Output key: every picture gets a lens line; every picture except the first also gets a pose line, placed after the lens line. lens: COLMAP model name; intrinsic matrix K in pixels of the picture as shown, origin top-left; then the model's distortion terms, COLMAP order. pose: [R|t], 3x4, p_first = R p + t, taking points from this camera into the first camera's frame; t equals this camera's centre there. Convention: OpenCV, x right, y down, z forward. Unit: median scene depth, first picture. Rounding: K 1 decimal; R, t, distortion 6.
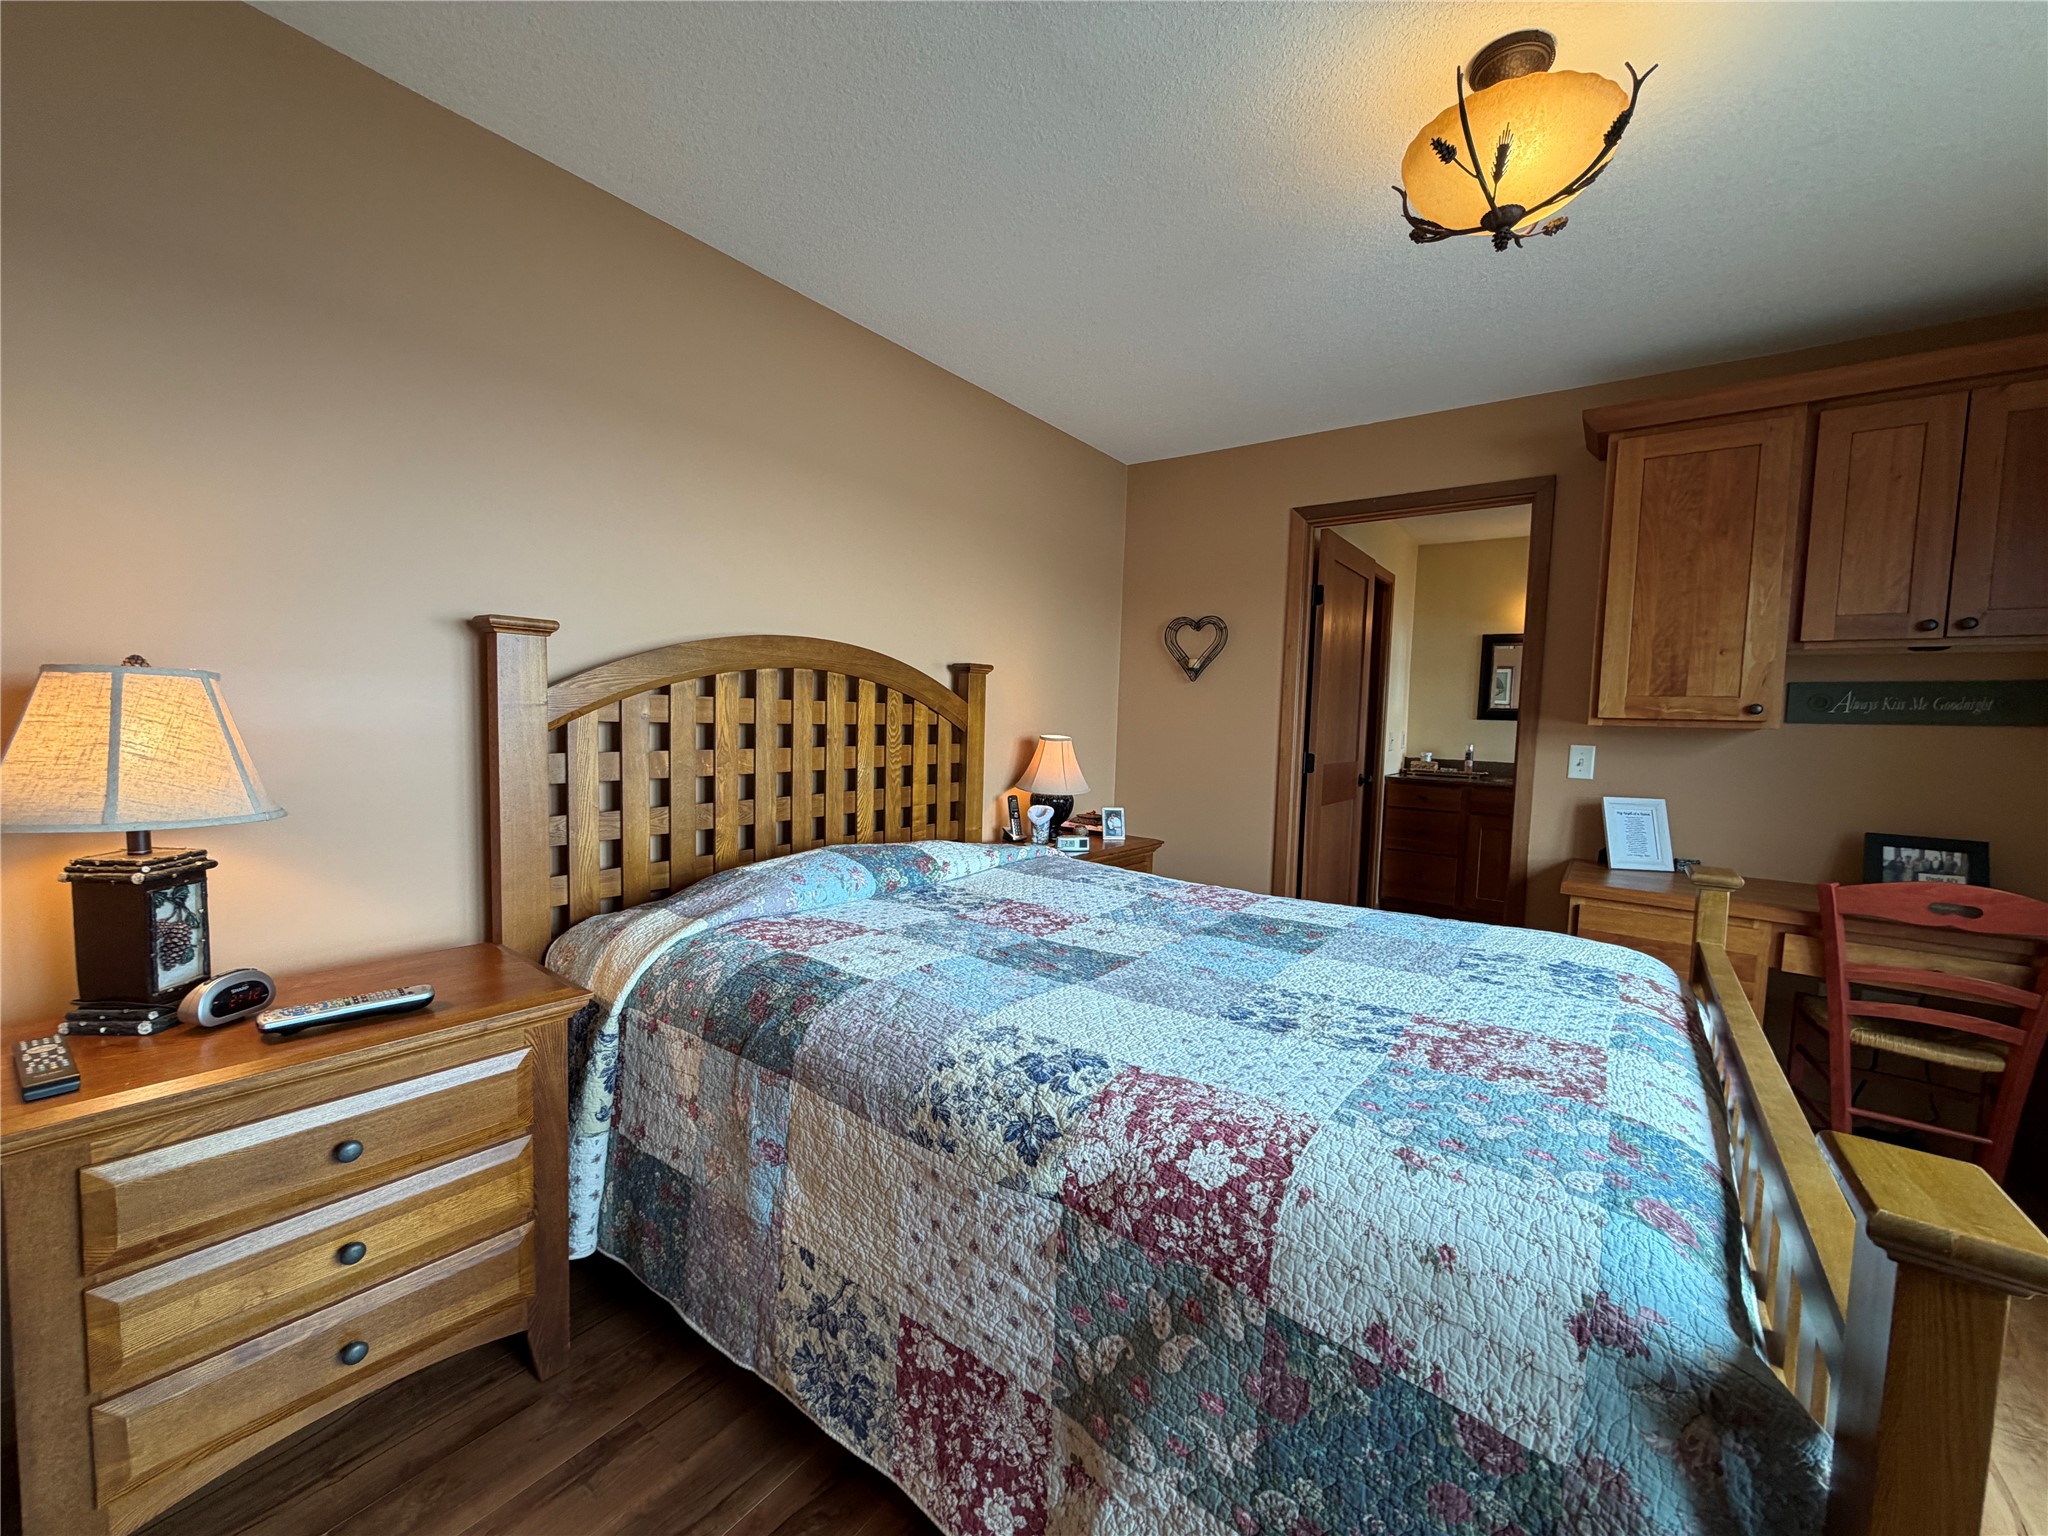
lens RADIAL K [[815.6, 0, 1021.5], [0, 815.6, 769.4], [0, 0, 1]] dist [0.000680, -0.000151]
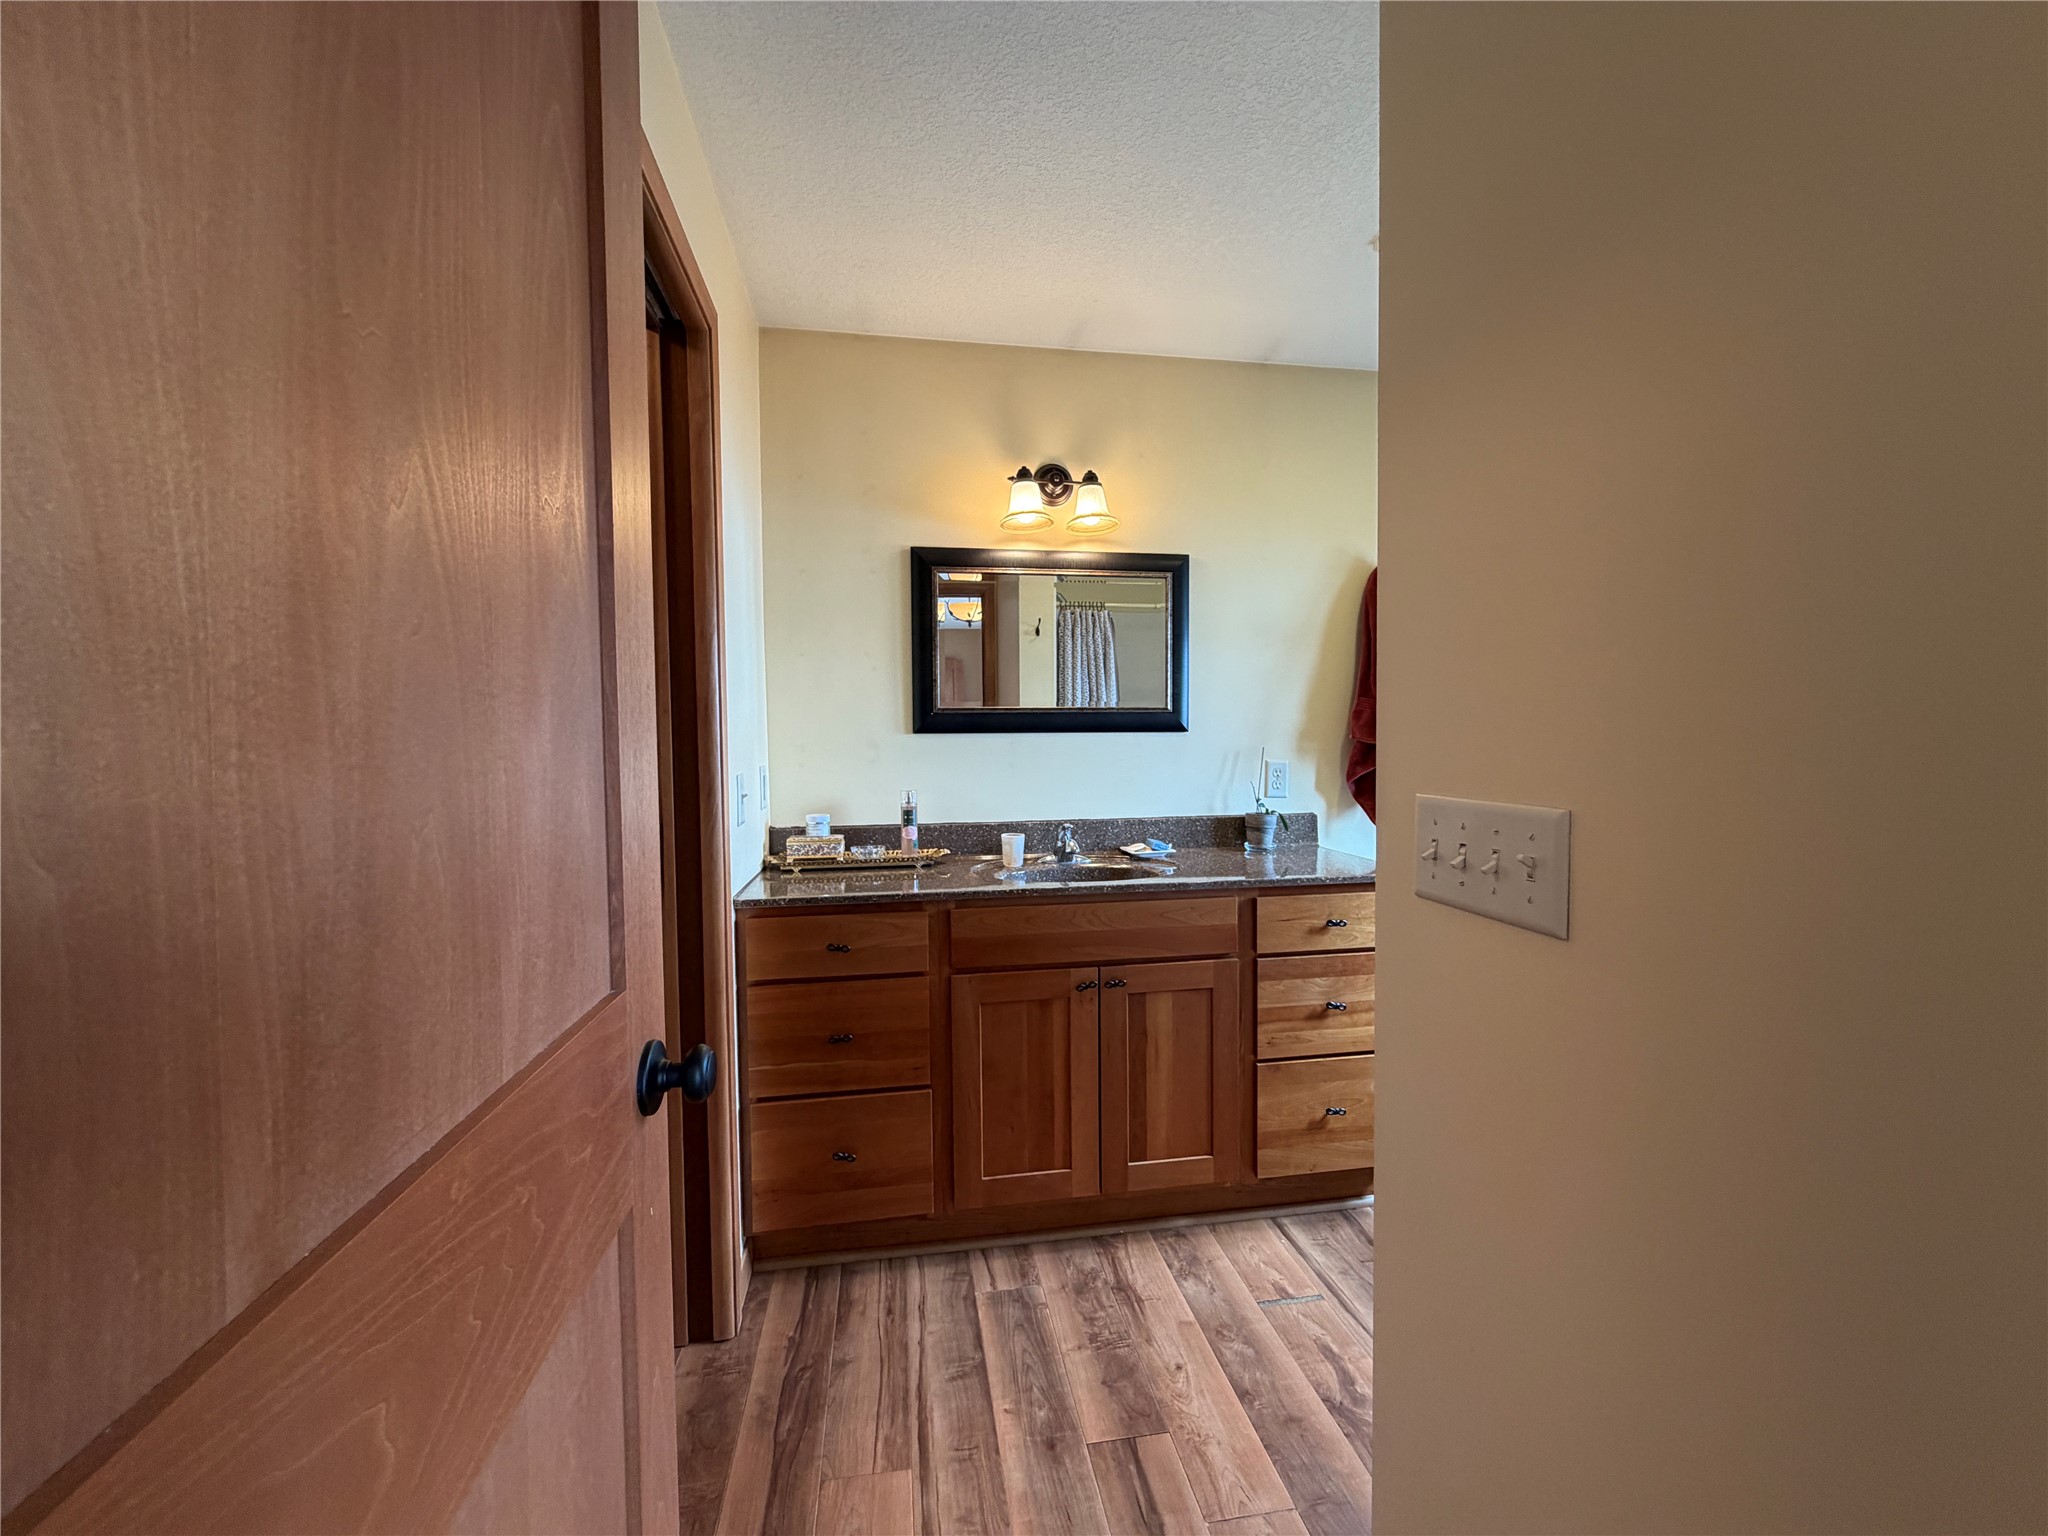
lens RADIAL K [[815.6, 0, 1021.5], [0, 815.6, 769.4], [0, 0, 1]] dist [0.000680, -0.000151]
pose [[0.694506, -0.058669, 0.717091, 0.281853], [0.078120, 0.996927, 0.005905, -0.039412], [-0.715233, 0.051918, 0.696955, 0.659298]]
